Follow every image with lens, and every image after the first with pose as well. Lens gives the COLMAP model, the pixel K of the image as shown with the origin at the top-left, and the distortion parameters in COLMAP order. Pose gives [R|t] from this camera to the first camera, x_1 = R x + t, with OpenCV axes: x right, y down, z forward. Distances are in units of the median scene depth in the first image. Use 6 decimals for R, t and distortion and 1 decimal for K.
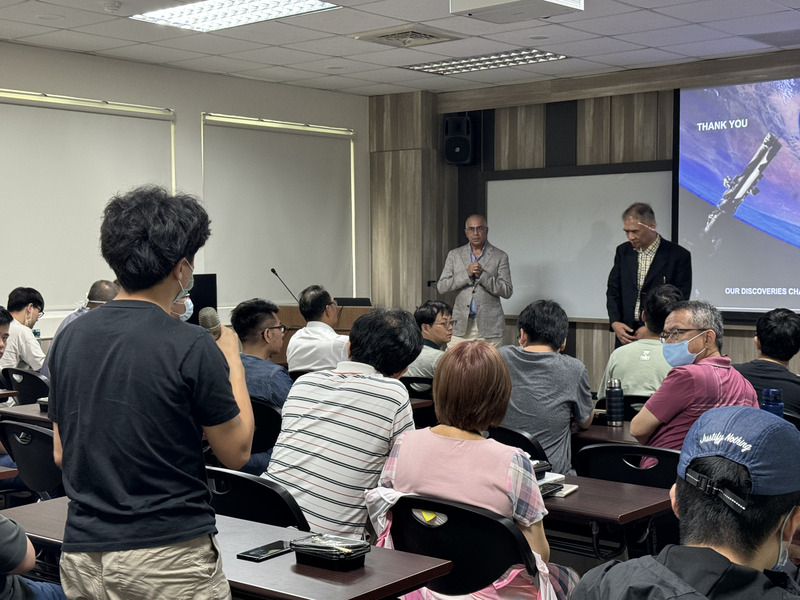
lens RADIAL K [[1152.1, 0, 400.0], [0, 1152.1, 300.0], [0, 0, 1]] dist [0.133535, -0.078818]
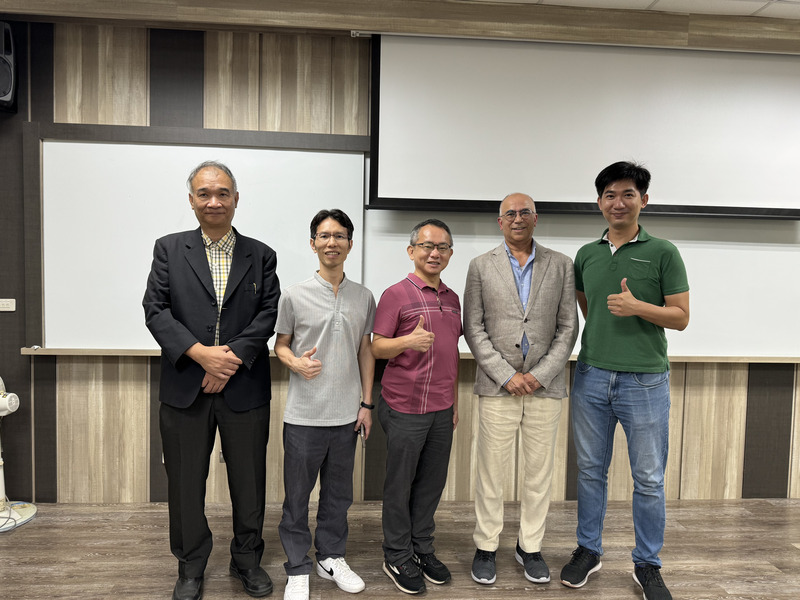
lens RADIAL K [[565.8, 0, 400.0], [0, 565.8, 300.0], [0, 0, 1]] dist [0.010124, -0.000820]
pose [[0.724061, -0.013441, 0.689605, 0.001480], [0.003044, 0.999863, 0.016293, -0.021095], [-0.689729, -0.009698, 0.724003, 0.701542]]
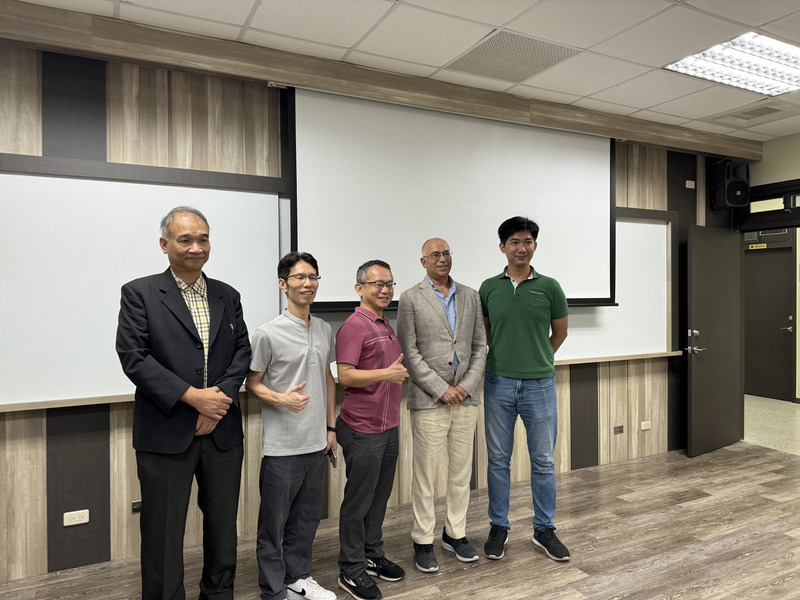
lens RADIAL K [[567.7, 0, 396.8], [0, 567.7, 295.5], [0, 0, 1]] dist [0.047560, -0.045985]
pose [[0.400399, -0.004109, 0.916332, -0.085488], [0.042655, 0.998990, -0.014159, -0.031191], [-0.915348, 0.044756, 0.400169, 0.753726]]
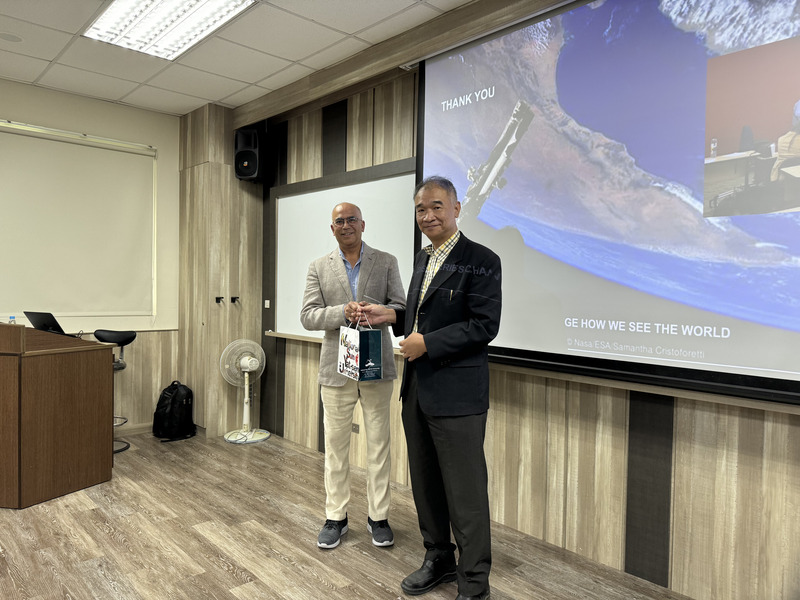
lens RADIAL K [[567.7, 0, 396.8], [0, 567.7, 295.5], [0, 0, 1]] dist [0.047560, -0.045985]
pose [[0.991929, 0.021374, -0.124982, 0.261462], [-0.023888, 0.999541, -0.018650, -0.013825], [0.124526, 0.021485, 0.991984, 0.587654]]
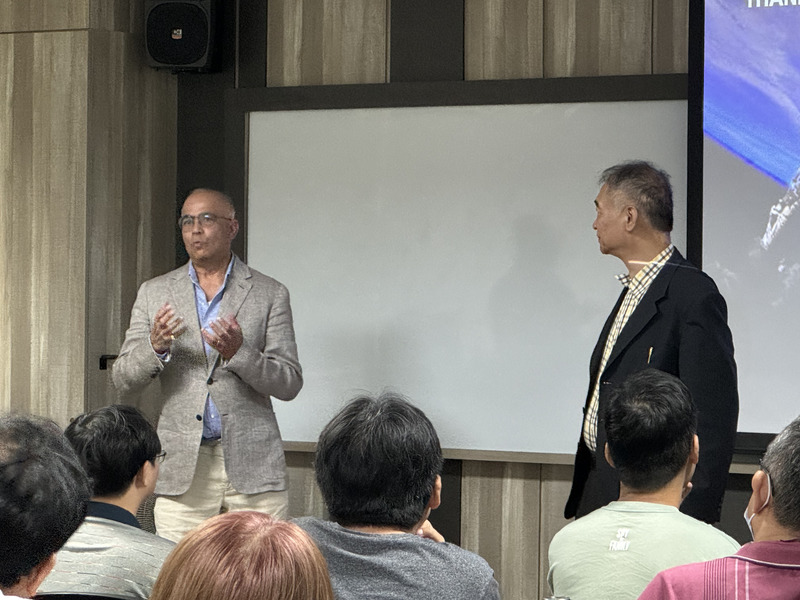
lens RADIAL K [[2909.9, 0, 400.0], [0, 2909.9, 300.0], [0, 0, 1]] dist [-0.267606, 4.205789]
pose [[0.991868, 0.013670, 0.126535, -0.000452], [-0.009001, 0.999260, -0.037403, 0.001178], [-0.126952, 0.035960, 0.991257, -0.021927]]
